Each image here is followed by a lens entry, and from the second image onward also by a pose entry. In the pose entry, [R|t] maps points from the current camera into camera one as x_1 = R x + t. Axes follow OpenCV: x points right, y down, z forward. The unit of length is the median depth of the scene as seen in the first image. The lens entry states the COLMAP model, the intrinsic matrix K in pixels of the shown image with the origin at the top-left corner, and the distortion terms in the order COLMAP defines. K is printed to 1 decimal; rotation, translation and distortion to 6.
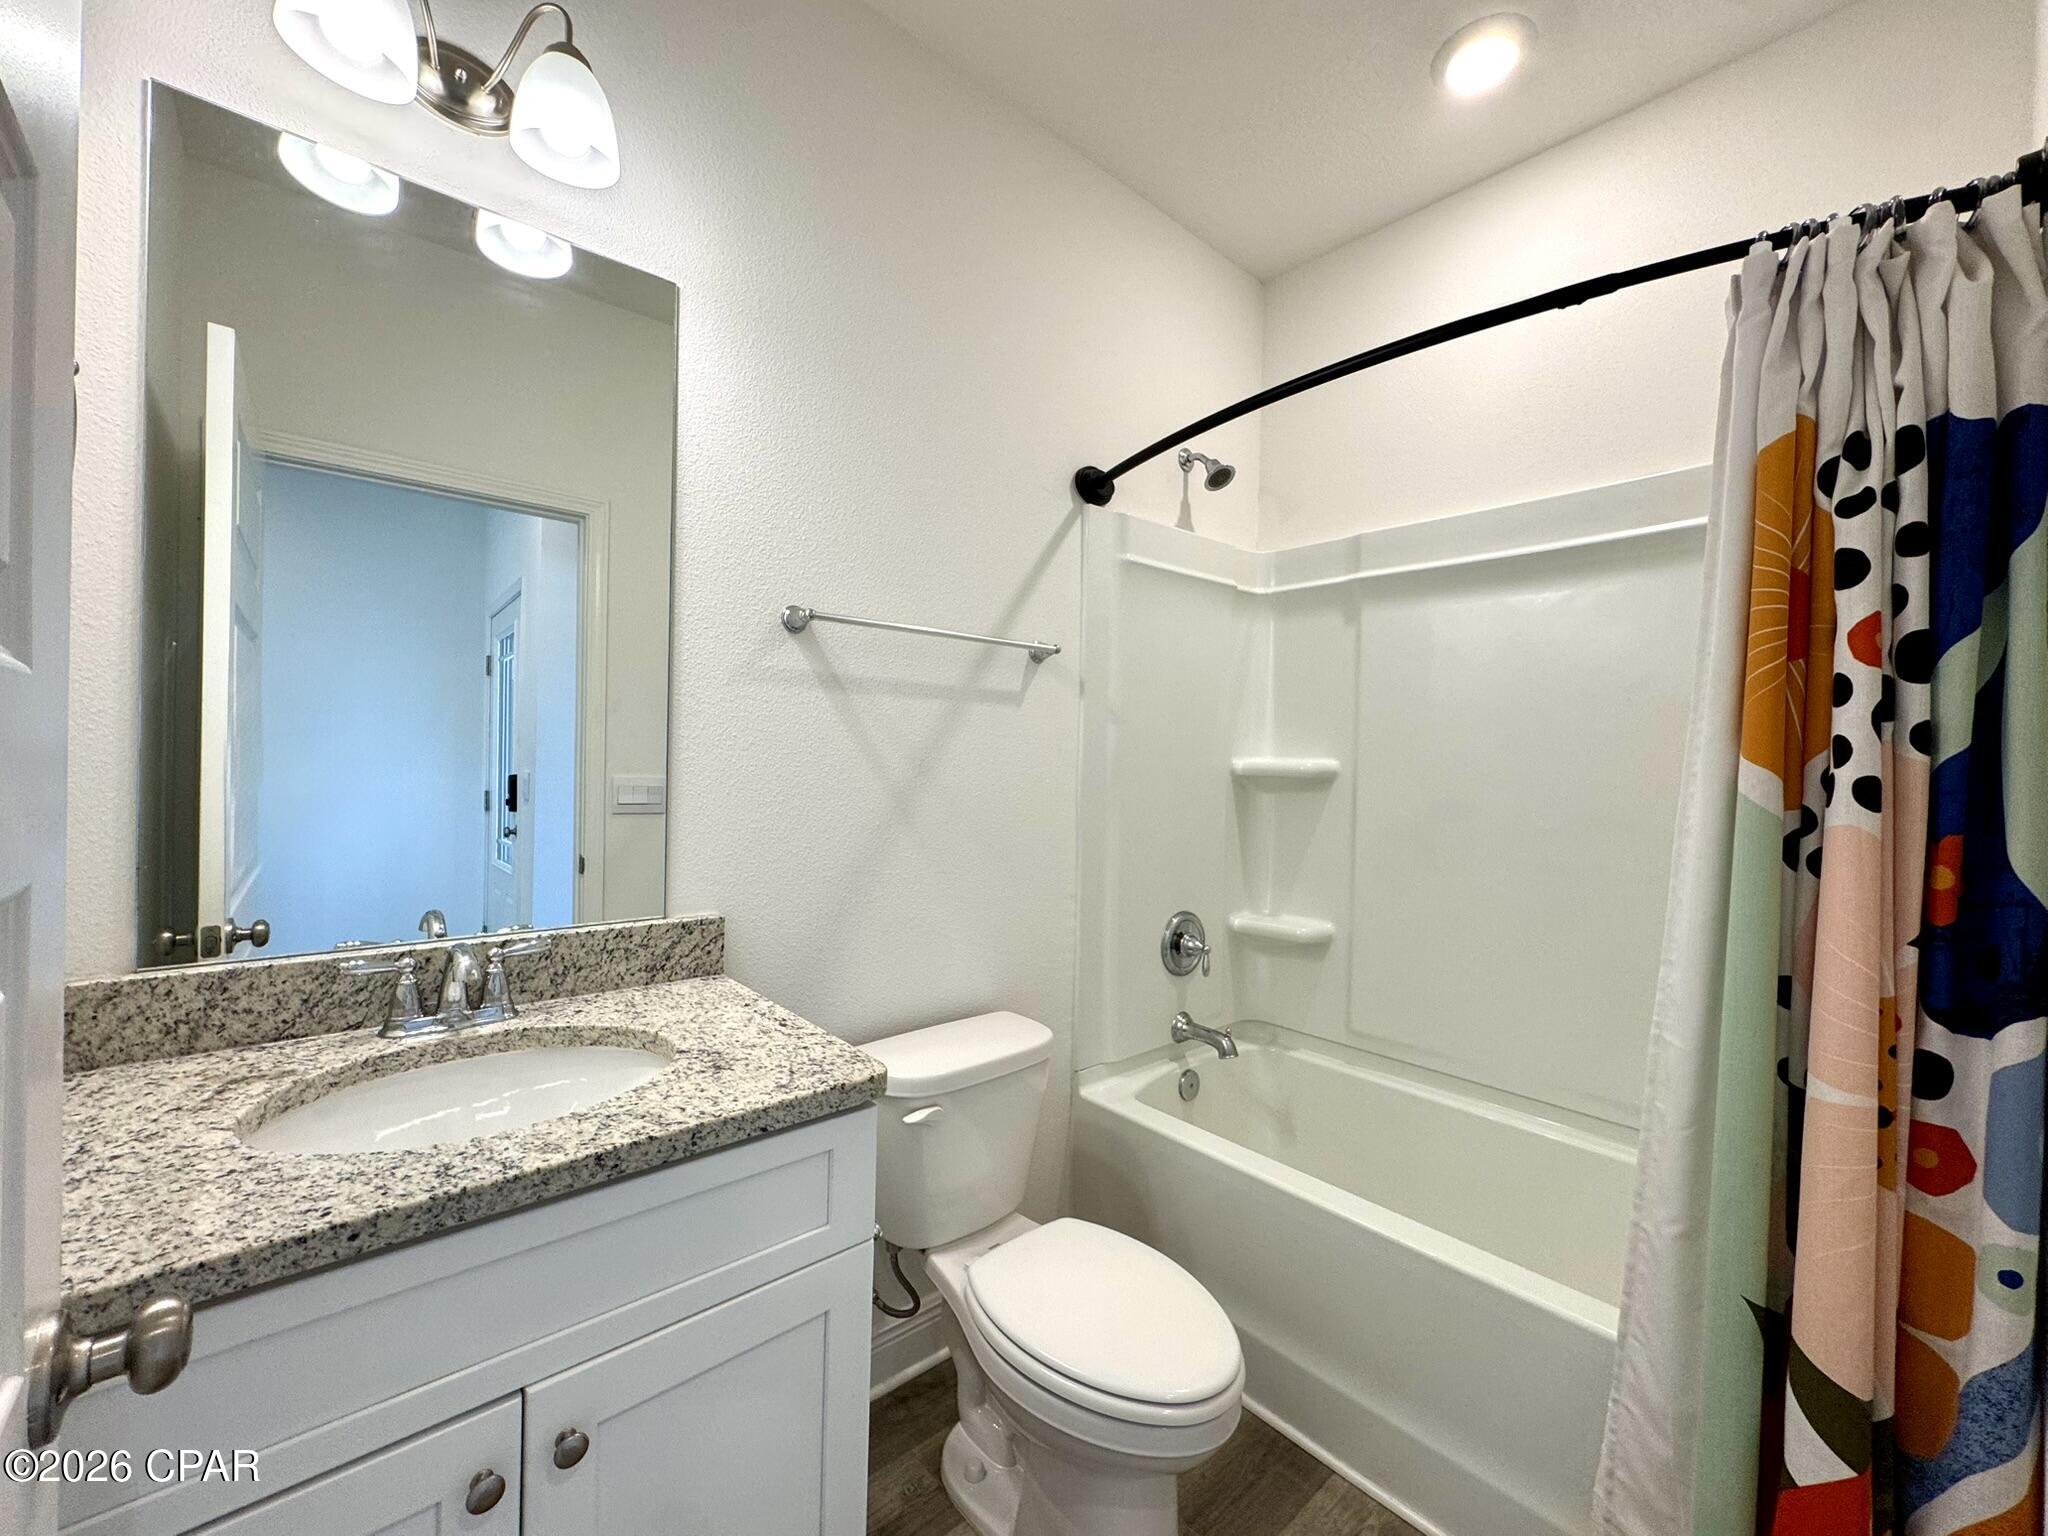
lens RADIAL K [[819.2, 0, 1021.1], [0, 819.2, 776.1], [0, 0, 1]] dist [-0.001817, -0.000129]
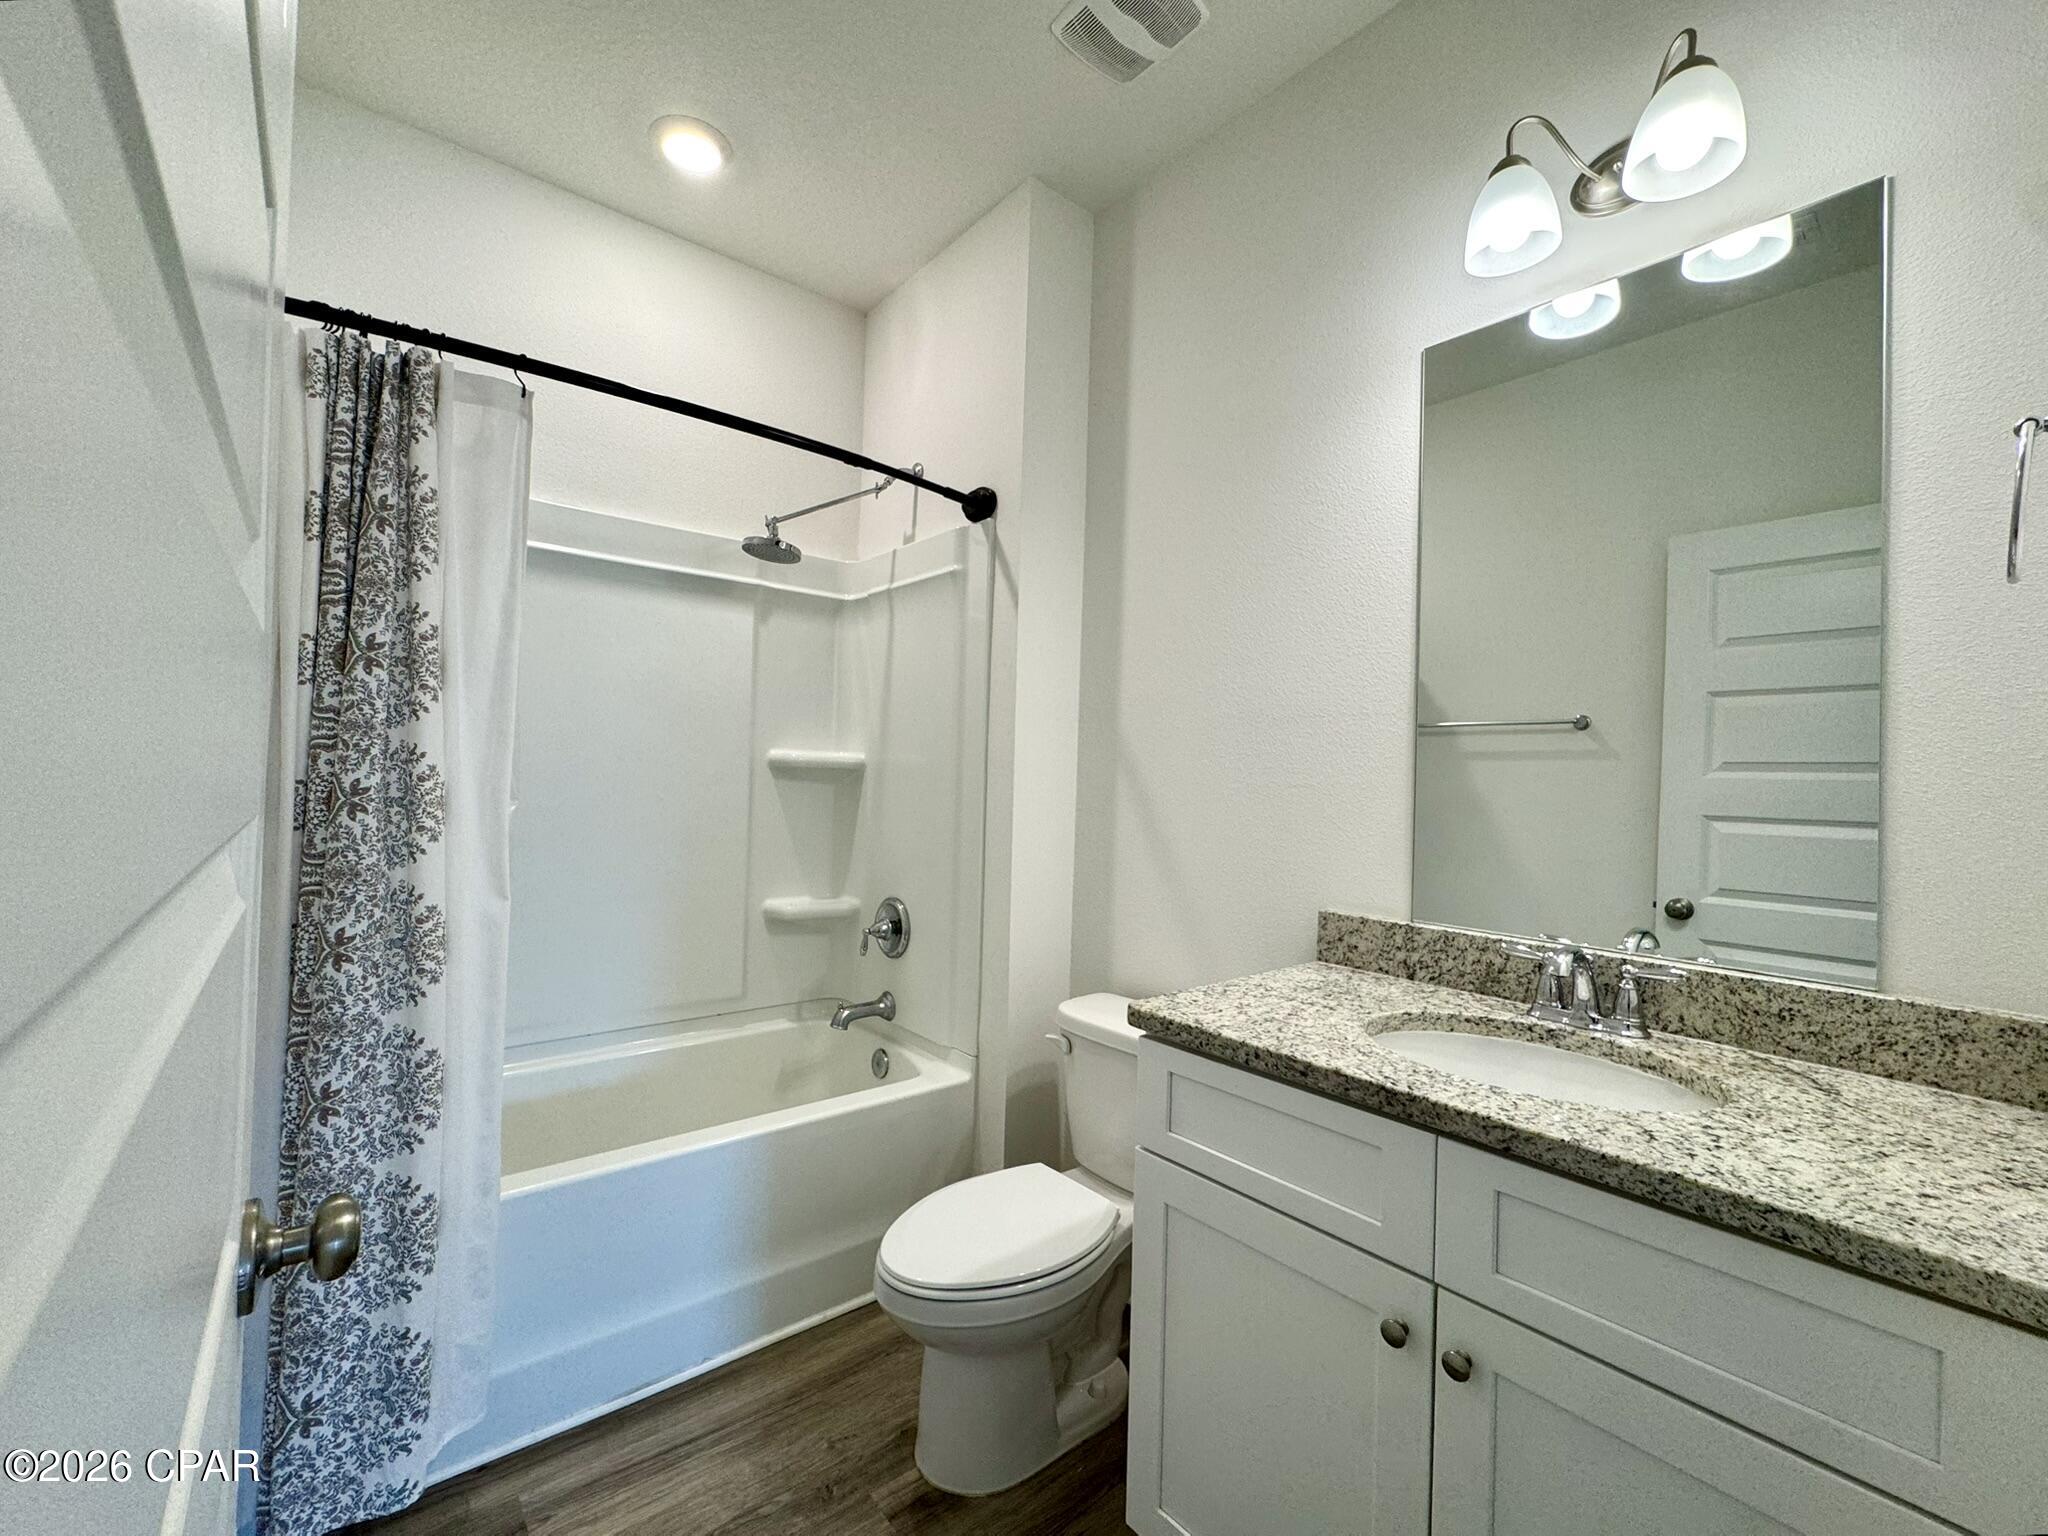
lens RADIAL K [[844.5, 0, 1024.0], [0, 844.5, 768.0], [0, 0, 1]] dist [0.000643, -0.000017]
pose [[-0.051705, -0.029167, -0.998236, 0.493107], [-0.030324, 0.999158, -0.027624, 0.011517], [0.998202, 0.028842, -0.052545, 0.284949]]
